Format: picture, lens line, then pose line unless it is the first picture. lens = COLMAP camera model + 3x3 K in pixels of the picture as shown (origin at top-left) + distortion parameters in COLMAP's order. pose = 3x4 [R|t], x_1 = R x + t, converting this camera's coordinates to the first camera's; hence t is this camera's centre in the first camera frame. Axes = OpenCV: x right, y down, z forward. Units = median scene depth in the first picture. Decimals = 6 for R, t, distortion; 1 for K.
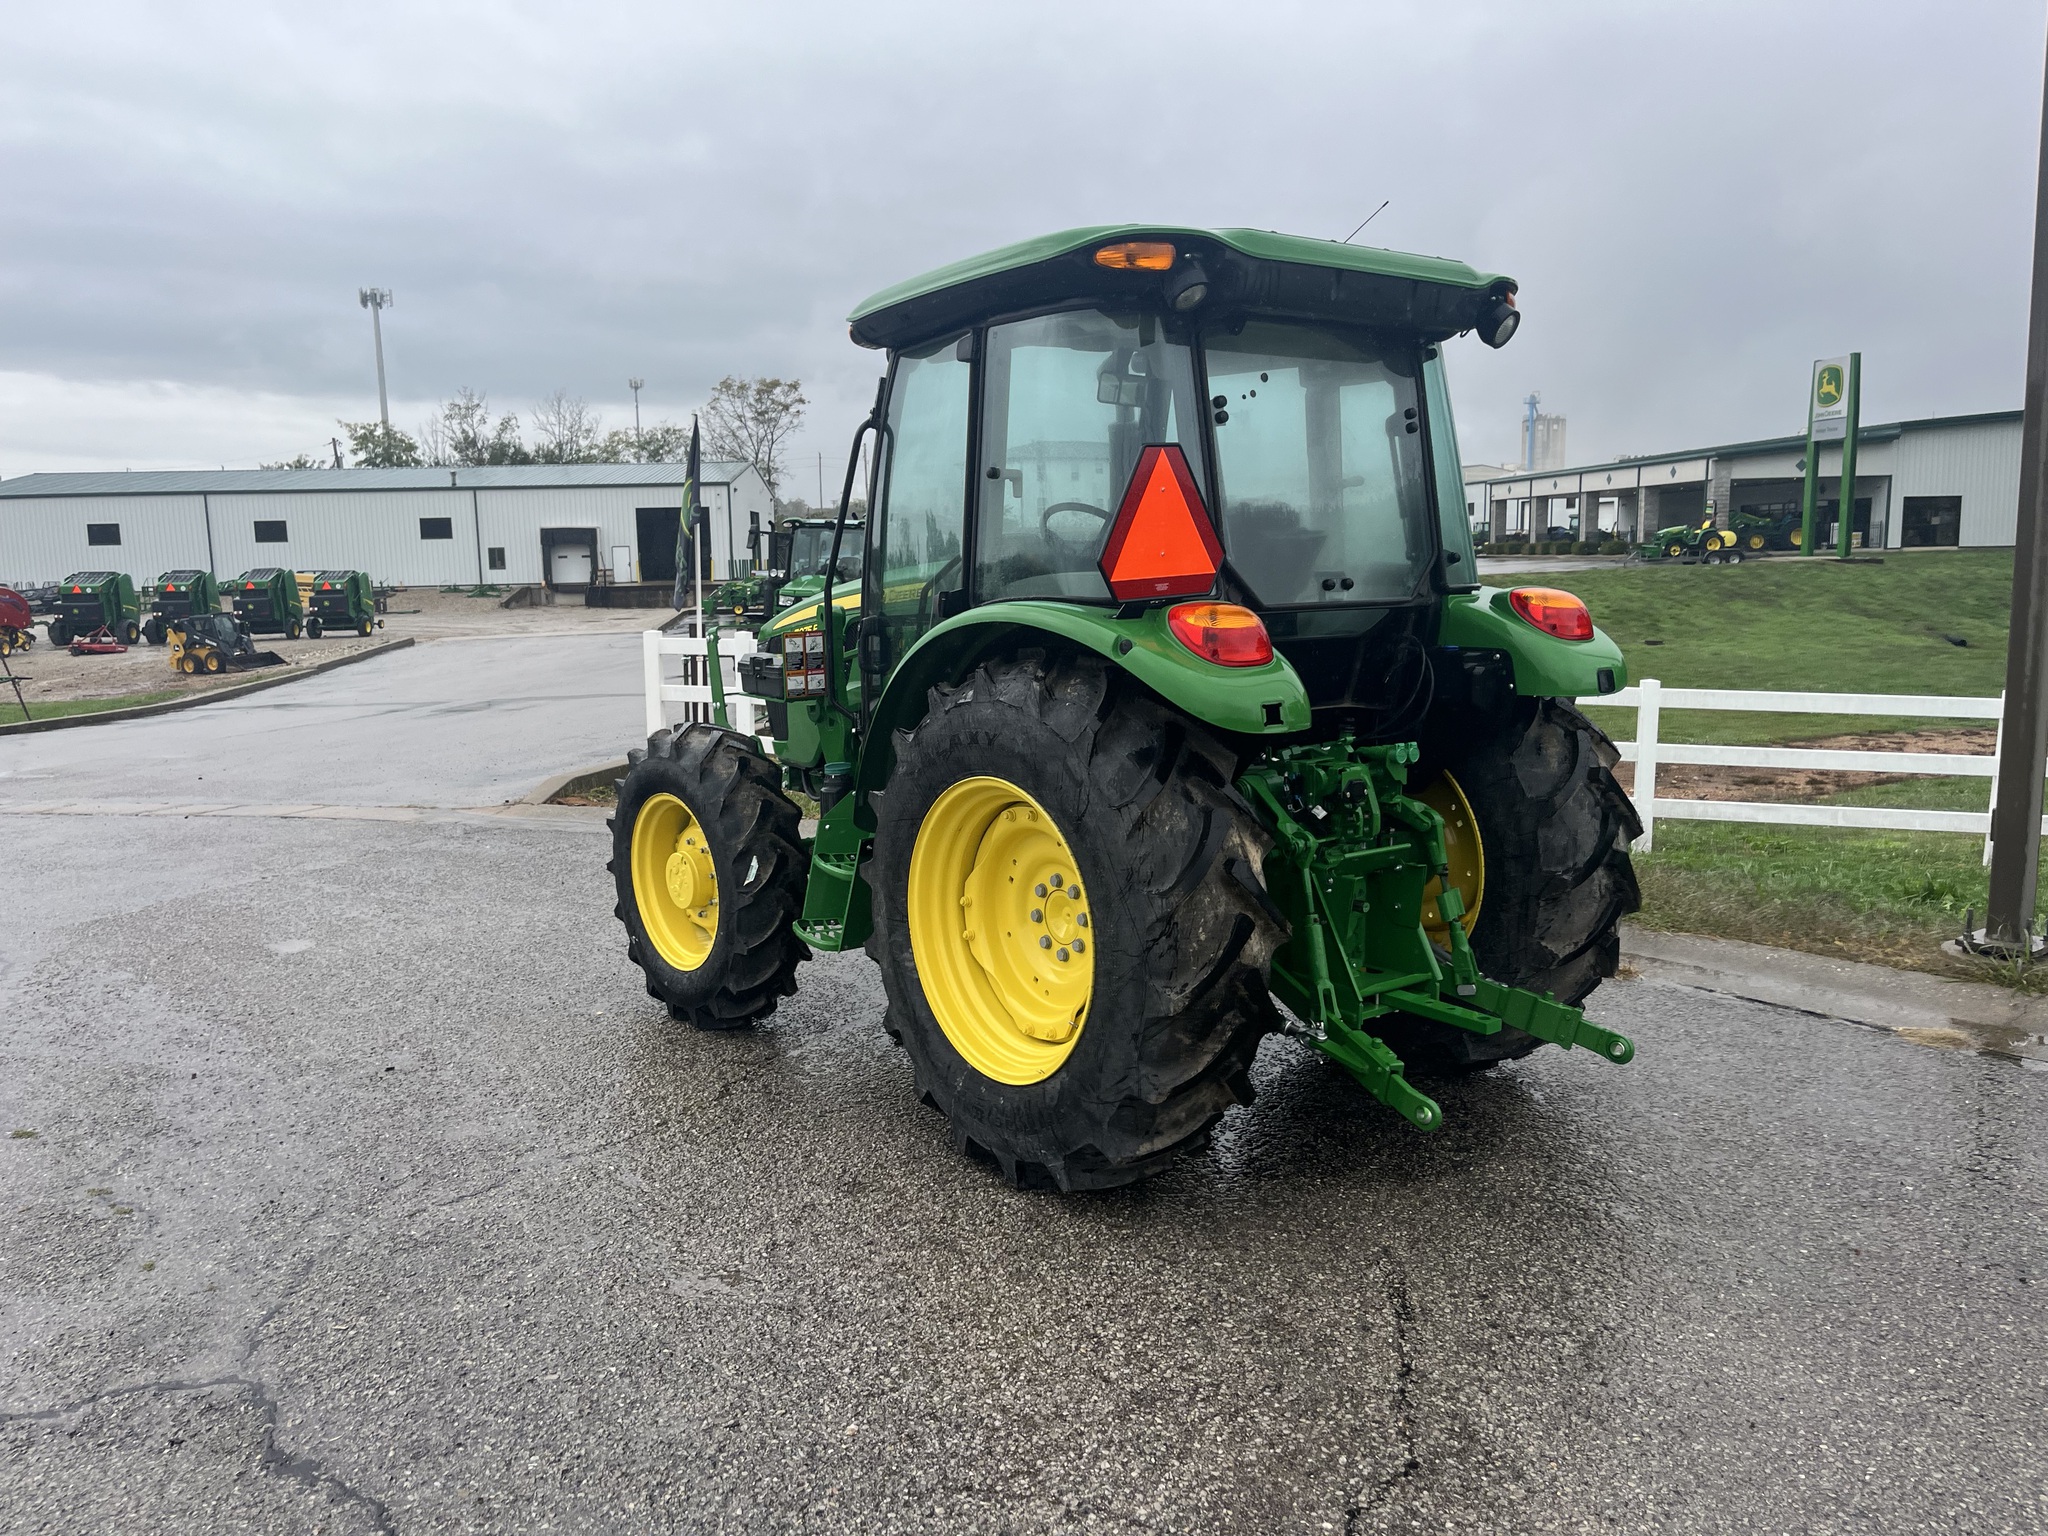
lens RADIAL K [[1534.9, 0, 1007.6], [0, 1534.9, 773.1], [0, 0, 1]] dist [0.071340, -0.102633]
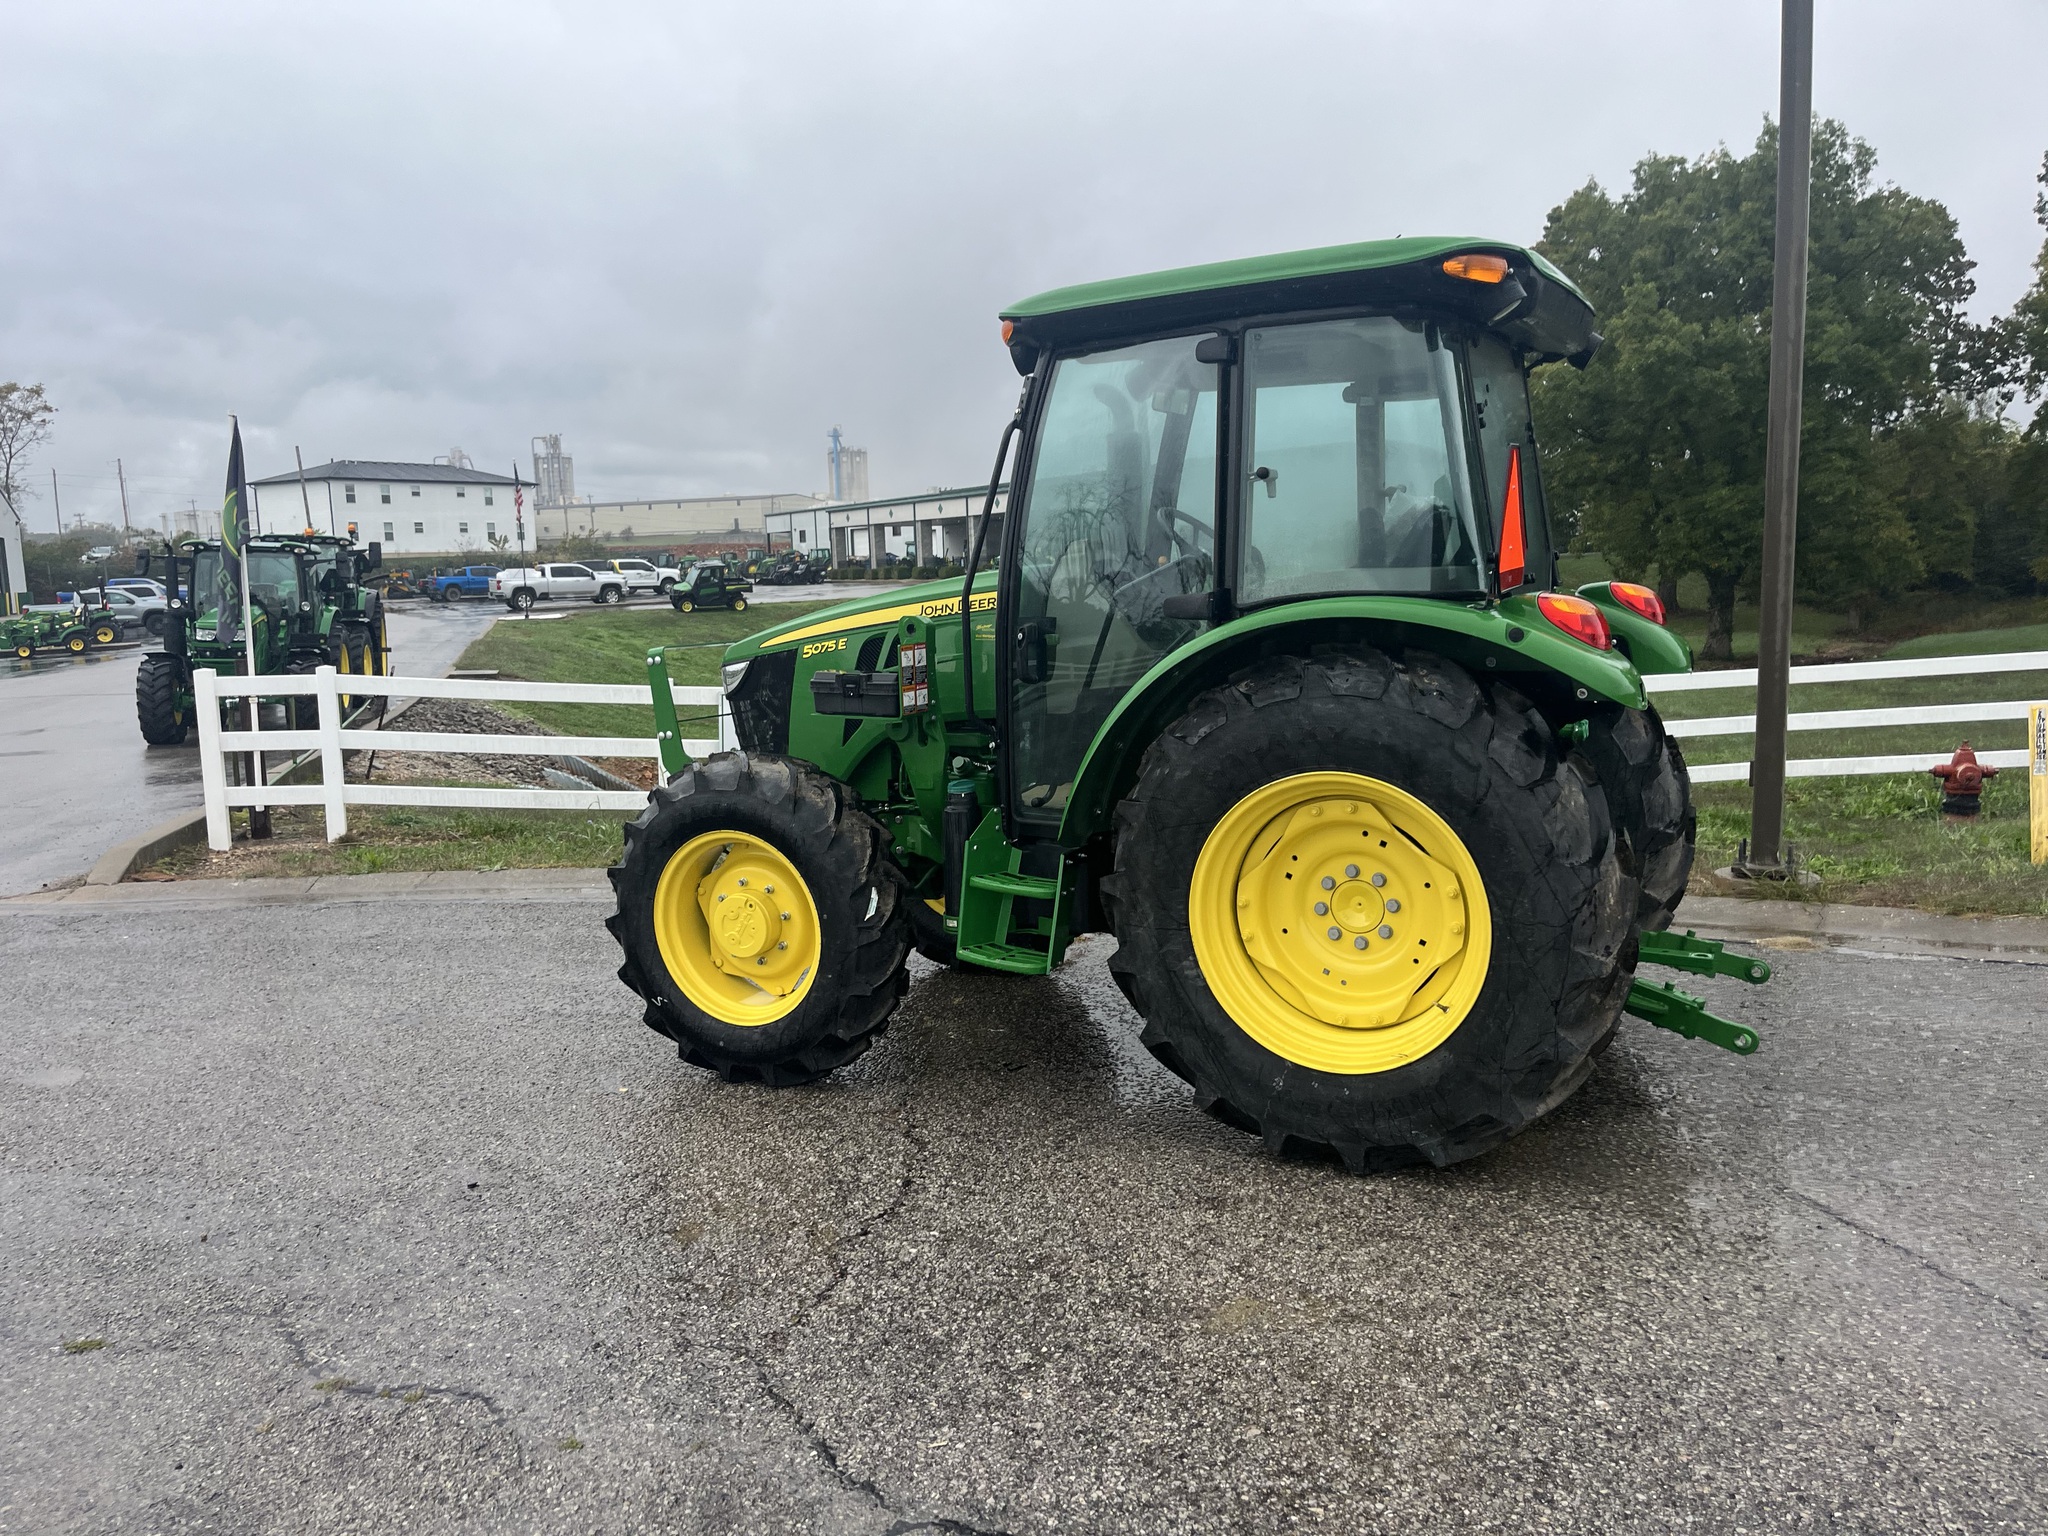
lens RADIAL K [[1534.9, 0, 1007.6], [0, 1534.9, 773.1], [0, 0, 1]] dist [0.071340, -0.102633]
pose [[0.910829, -0.064427, 0.407725, -0.054084], [0.071296, 0.997454, -0.001658, -0.000877], [-0.406580, 0.030579, 0.913103, 0.014066]]
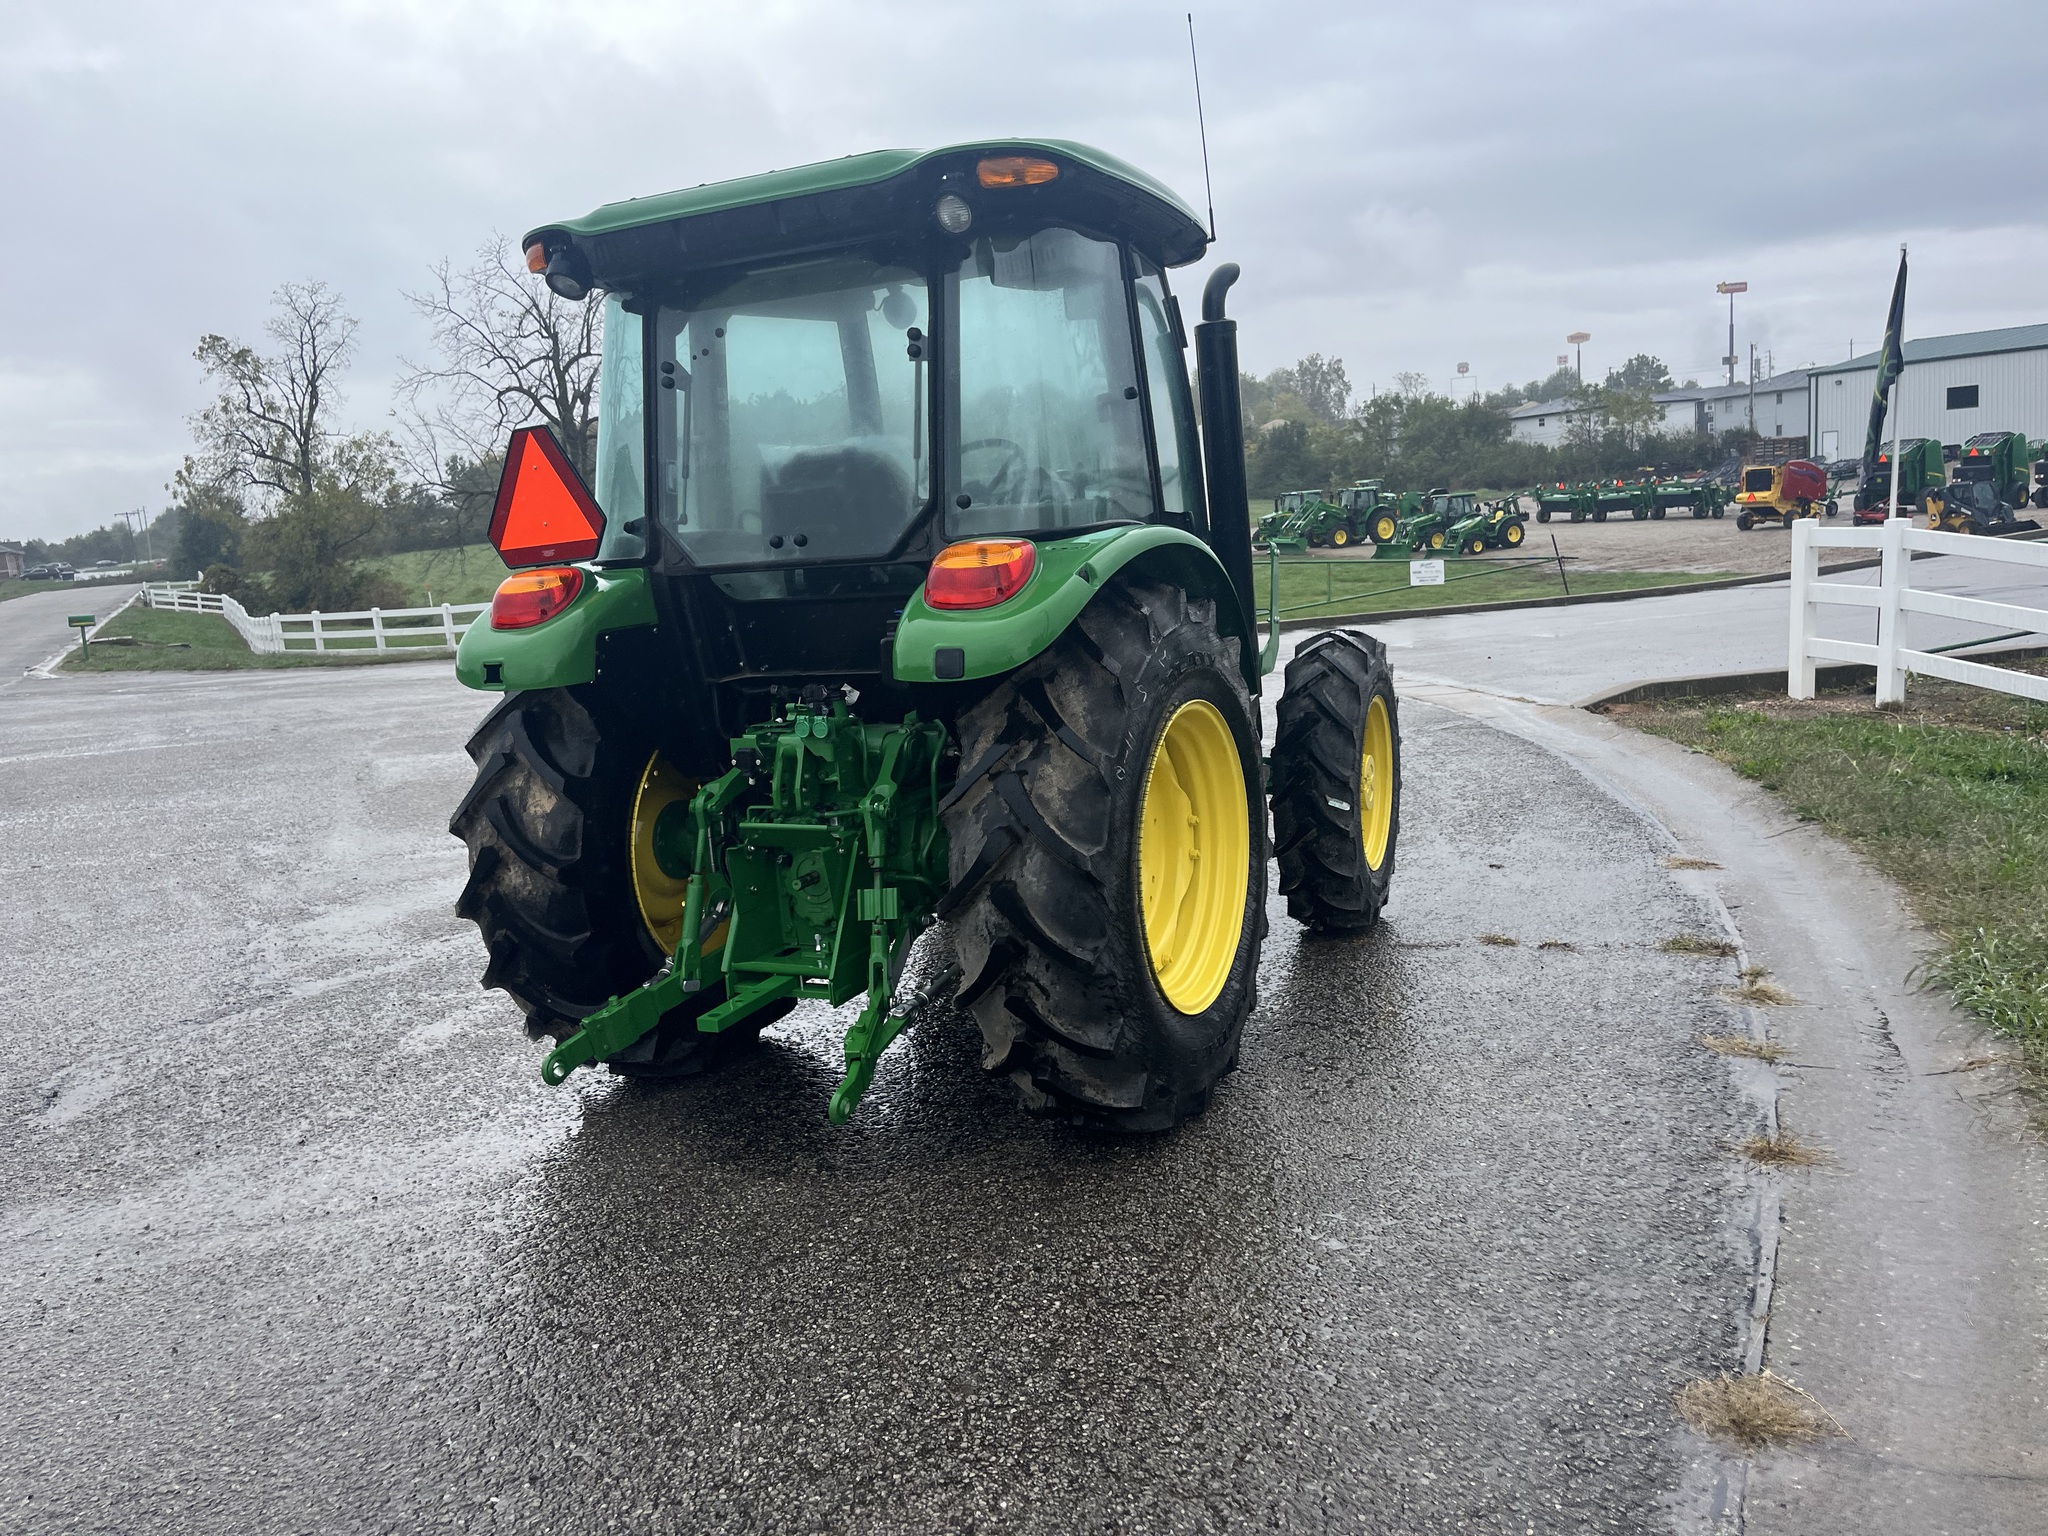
lens RADIAL K [[1545.0, 0, 1024.0], [0, 1545.0, 768.0], [0, 0, 1]] dist [0.071764, -0.103806]
pose [[0.459193, 0.127814, -0.879094, 0.105465], [-0.055109, 0.991788, 0.115413, -0.009528], [0.886626, -0.004551, 0.462465, 0.064207]]
